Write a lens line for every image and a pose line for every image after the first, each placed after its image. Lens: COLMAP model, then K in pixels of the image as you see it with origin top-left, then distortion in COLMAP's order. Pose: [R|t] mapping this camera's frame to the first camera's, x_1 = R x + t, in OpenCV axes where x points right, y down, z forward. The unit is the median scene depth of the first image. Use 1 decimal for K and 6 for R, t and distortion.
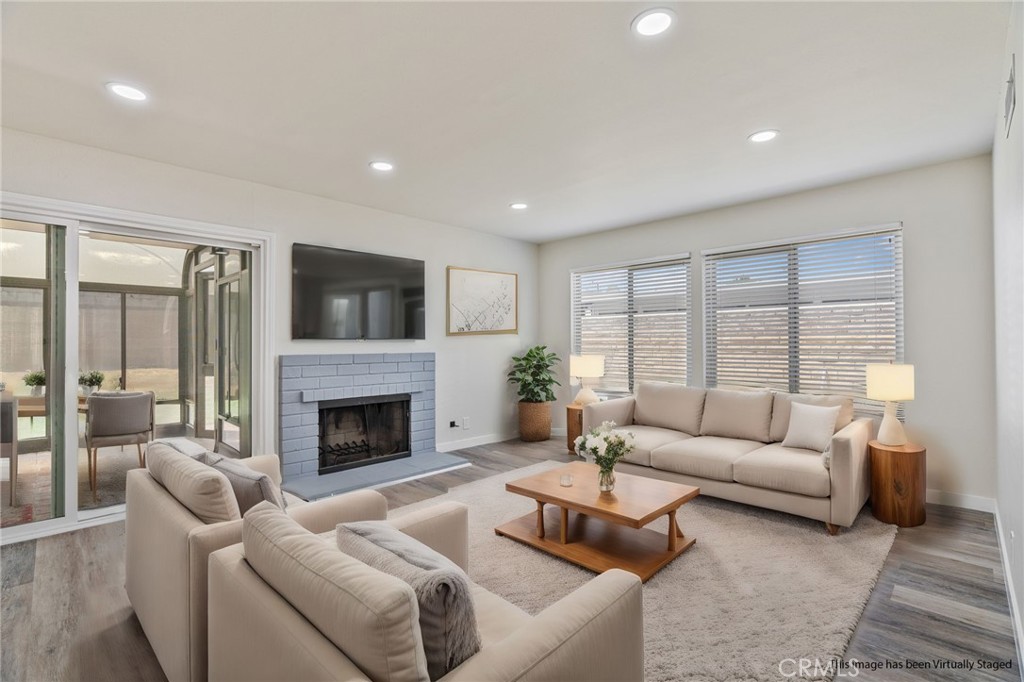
lens RADIAL K [[465.9, 0, 508.8], [0, 465.9, 340.1], [0, 0, 1]] dist [-0.017402, -0.000195]
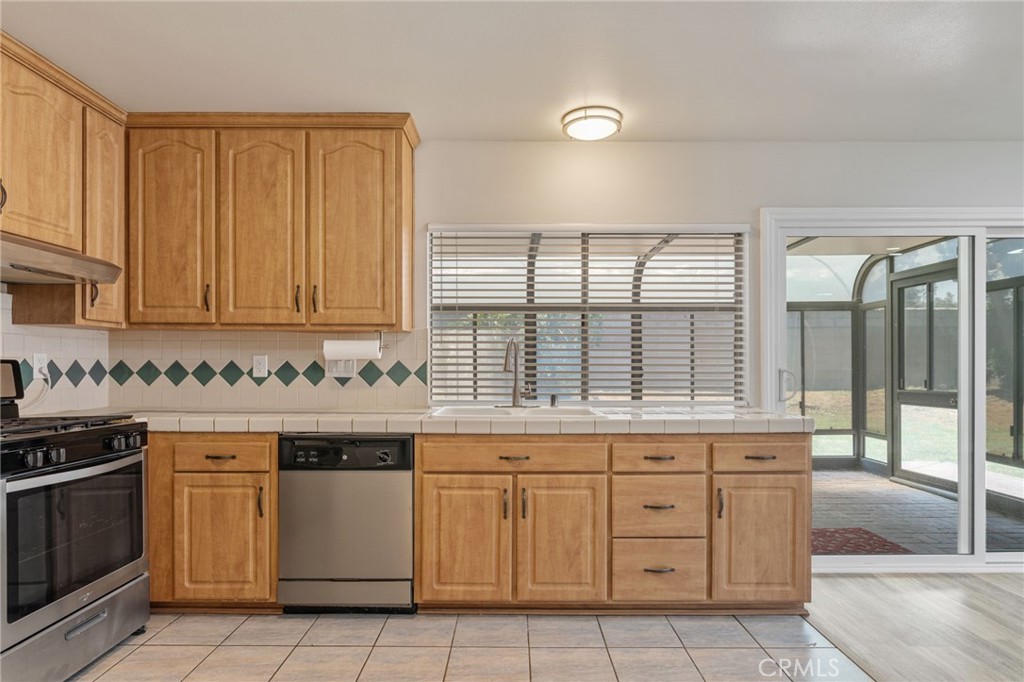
lens RADIAL K [[577.9, 0, 513.5], [0, 577.9, 367.8], [0, 0, 1]] dist [-0.003808, 0.003891]
pose [[0.685269, 0.001126, -0.728289, -0.461831], [0.007822, 0.999930, 0.008905, -0.002744], [0.728248, -0.011799, 0.685212, -0.272925]]
